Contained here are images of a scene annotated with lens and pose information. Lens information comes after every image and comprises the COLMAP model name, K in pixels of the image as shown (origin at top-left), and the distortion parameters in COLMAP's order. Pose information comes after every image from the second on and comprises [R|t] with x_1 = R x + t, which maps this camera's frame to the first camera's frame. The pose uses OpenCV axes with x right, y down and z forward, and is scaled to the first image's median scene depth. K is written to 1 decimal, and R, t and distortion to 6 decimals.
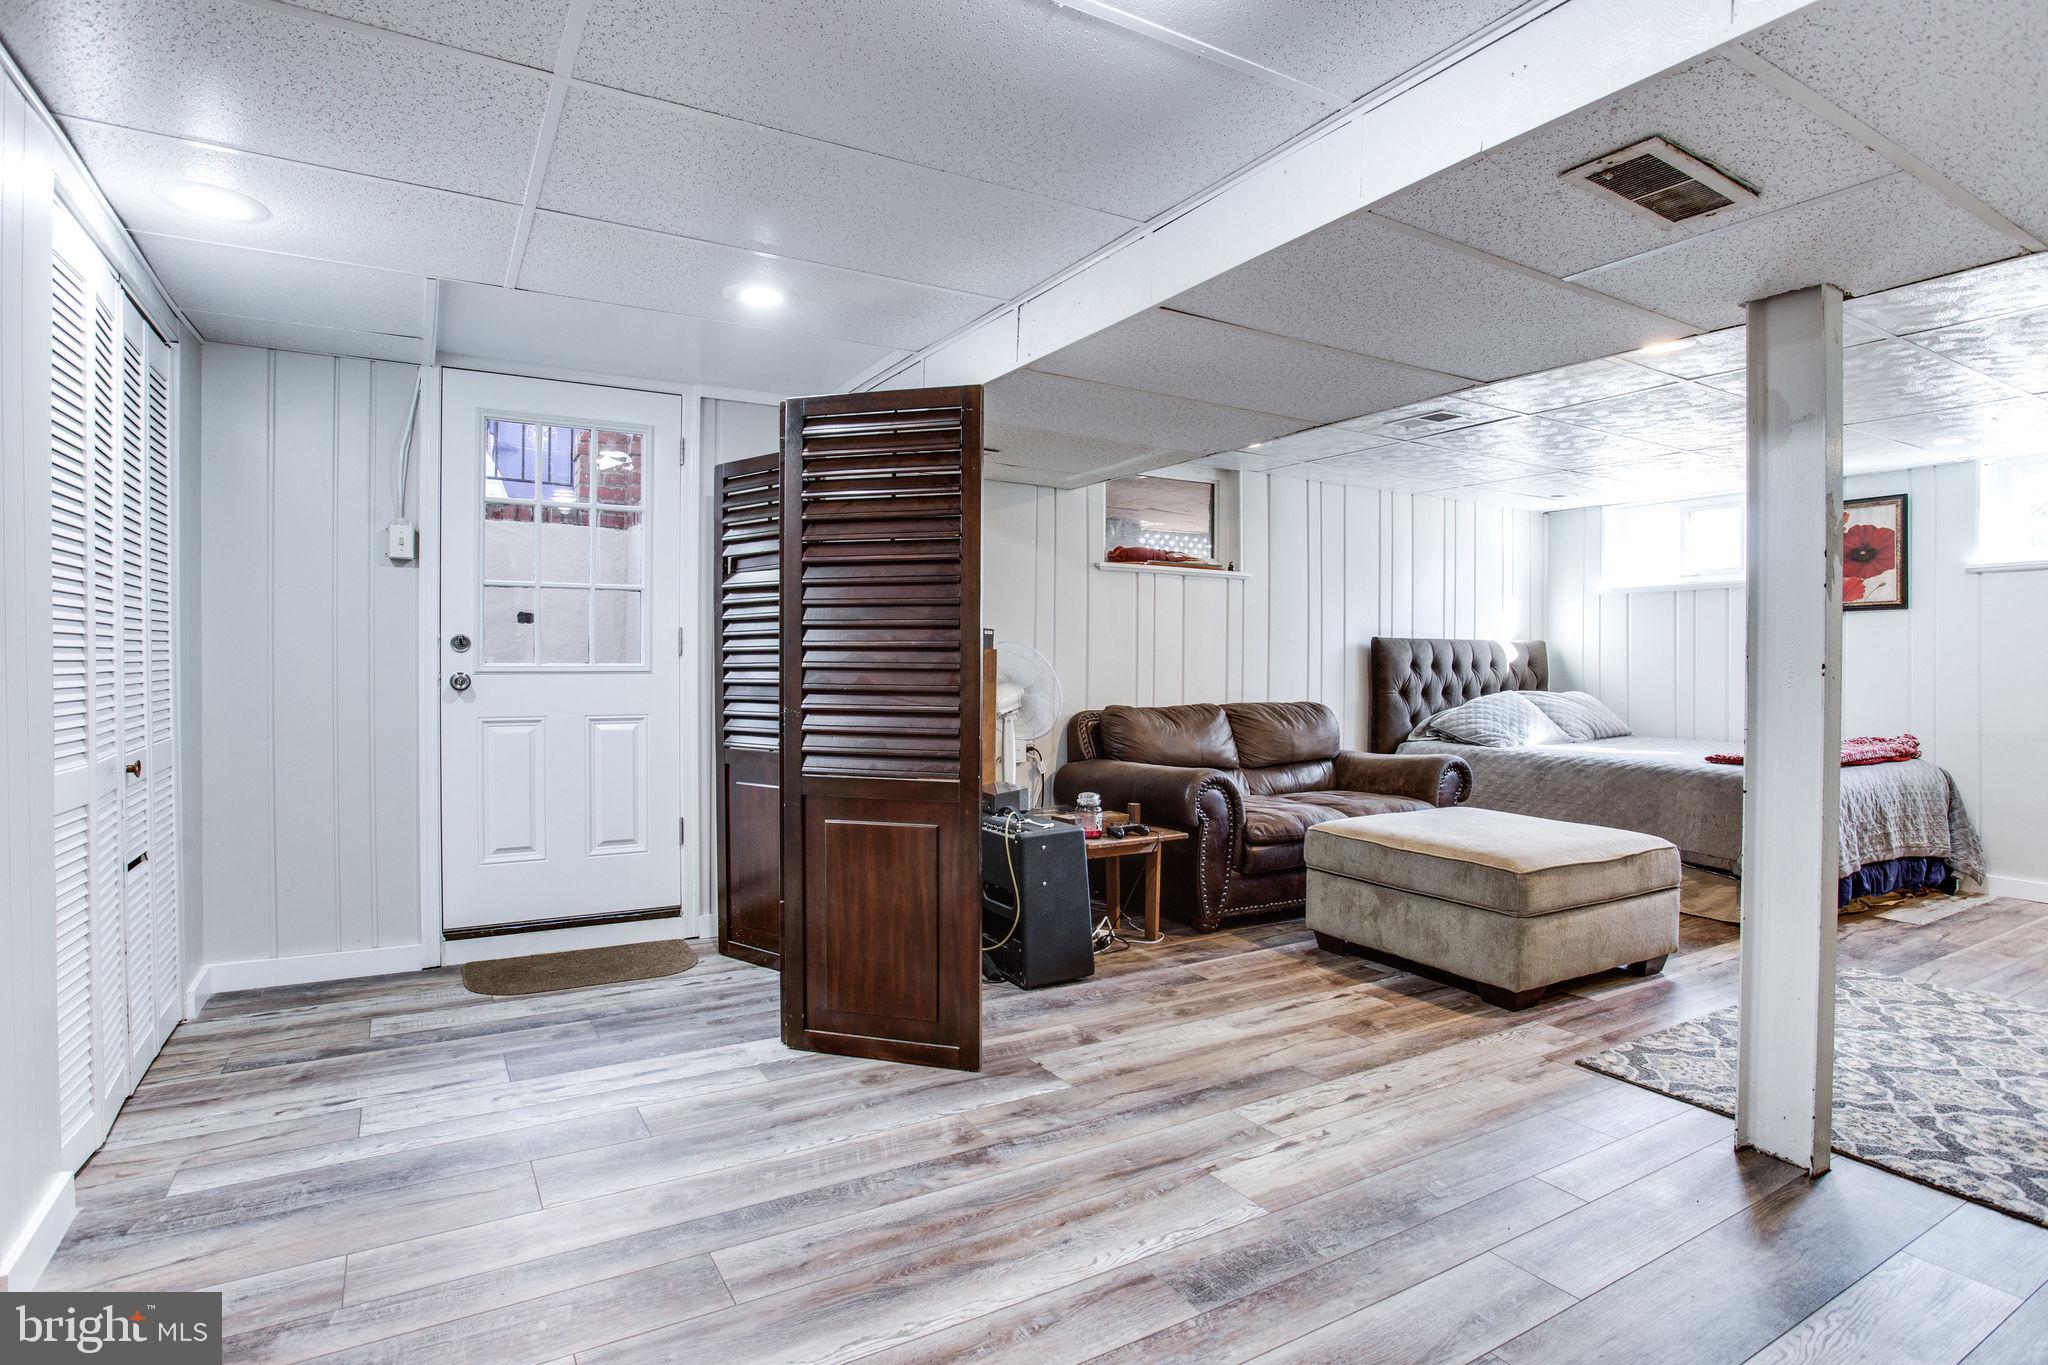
lens RADIAL K [[1040.6, 0, 1027.9], [0, 1040.6, 669.3], [0, 0, 1]] dist [-0.022703, -0.000167]
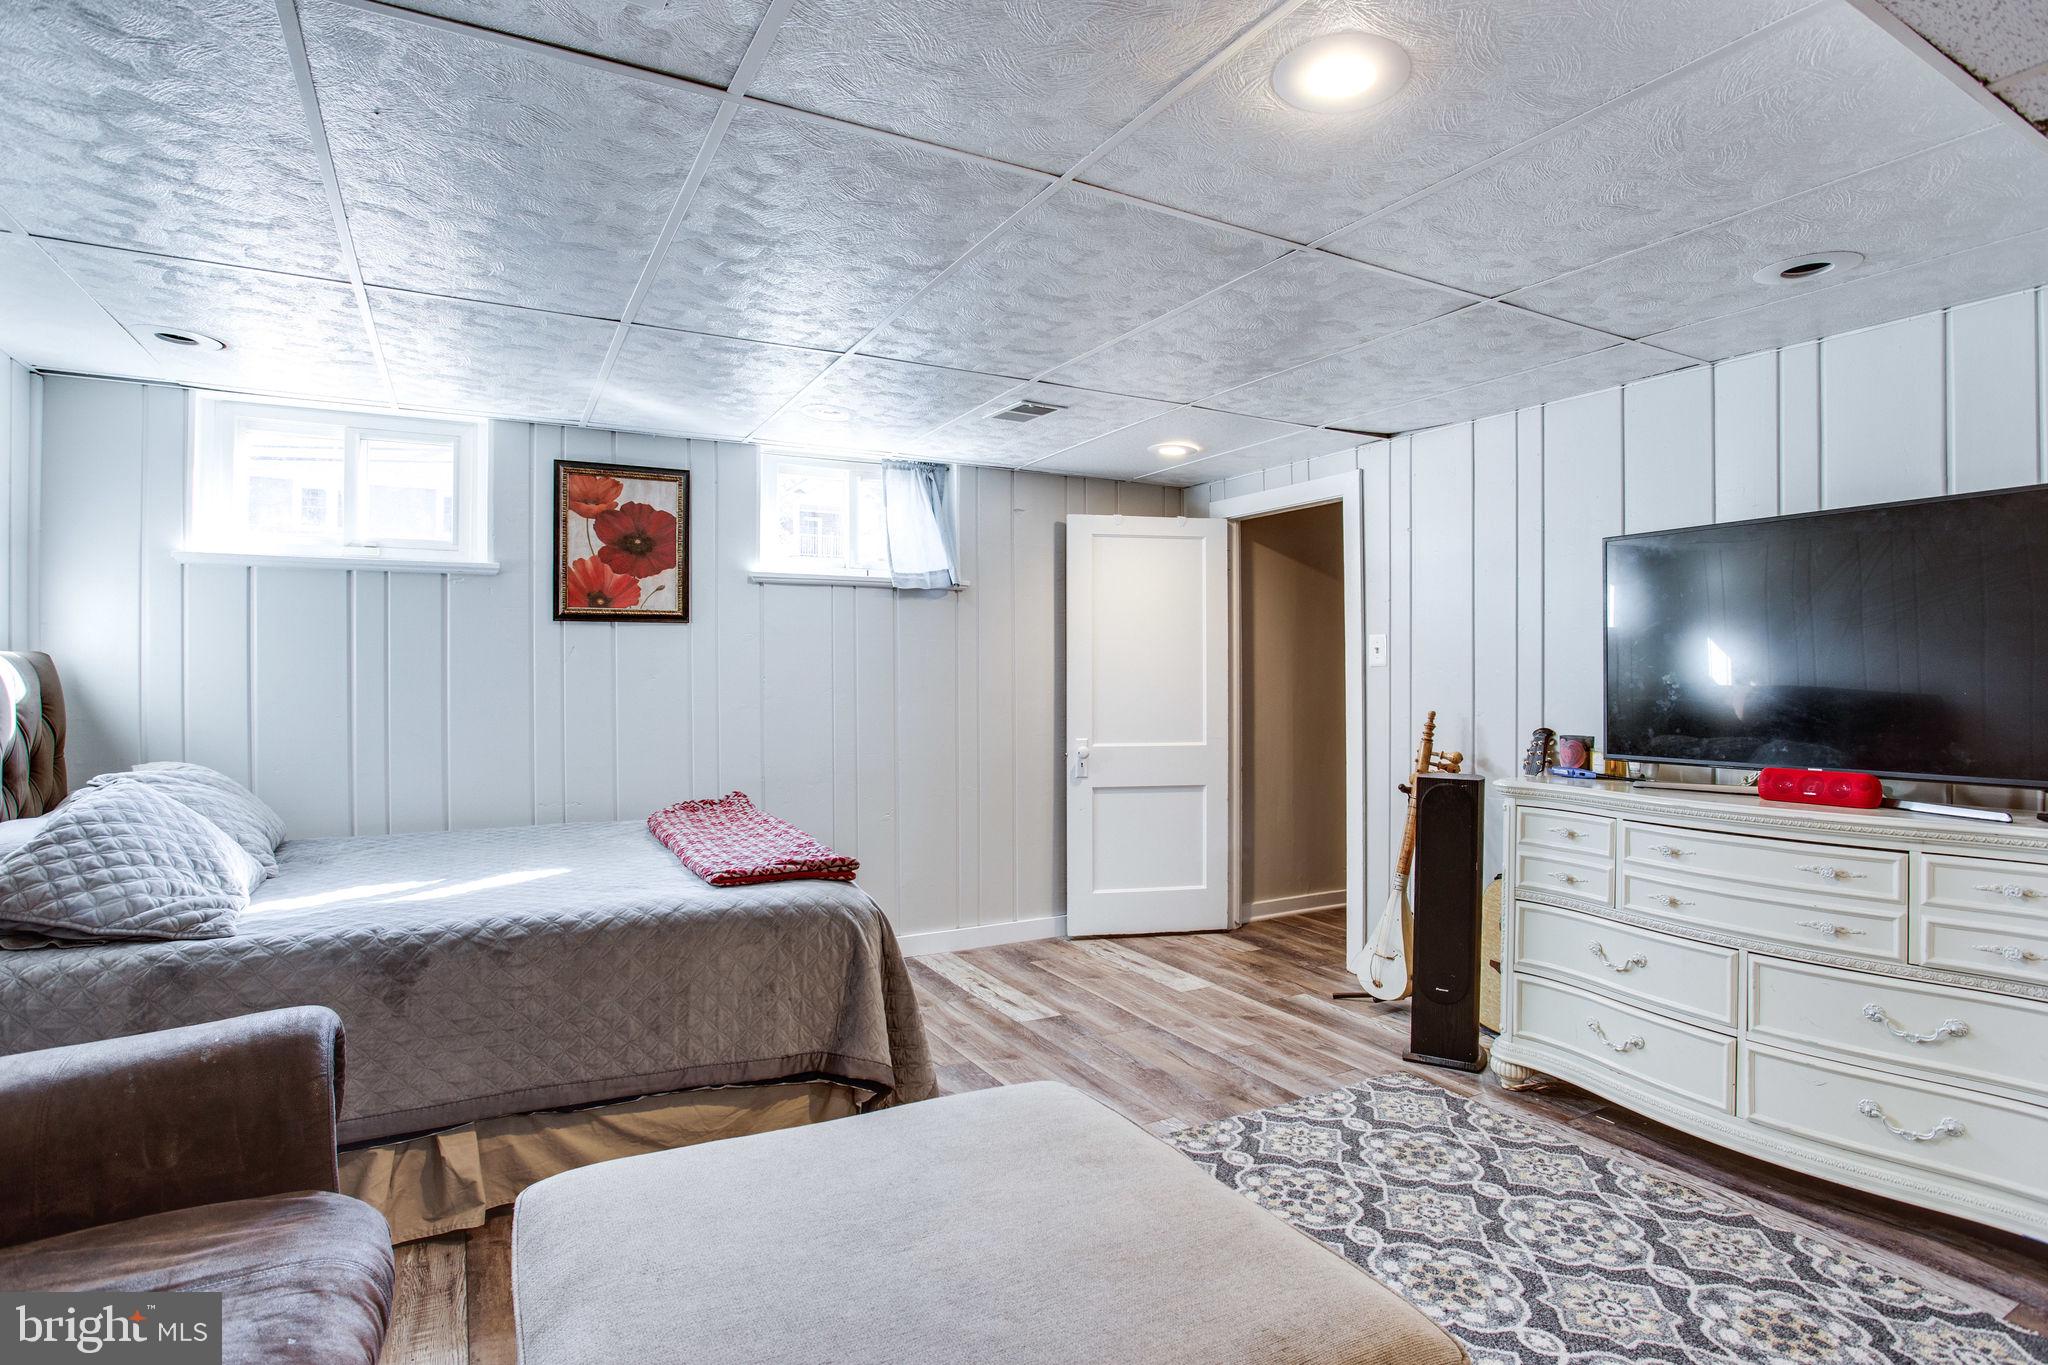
lens RADIAL K [[1040.6, 0, 1026.4], [0, 1040.6, 679.7], [0, 0, 1]] dist [-0.022703, -0.000167]
pose [[0.029001, -0.005841, 0.999562, 0.099751], [0.017244, 0.999837, 0.005342, -0.016892], [-0.999431, 0.017082, 0.029097, 0.721910]]
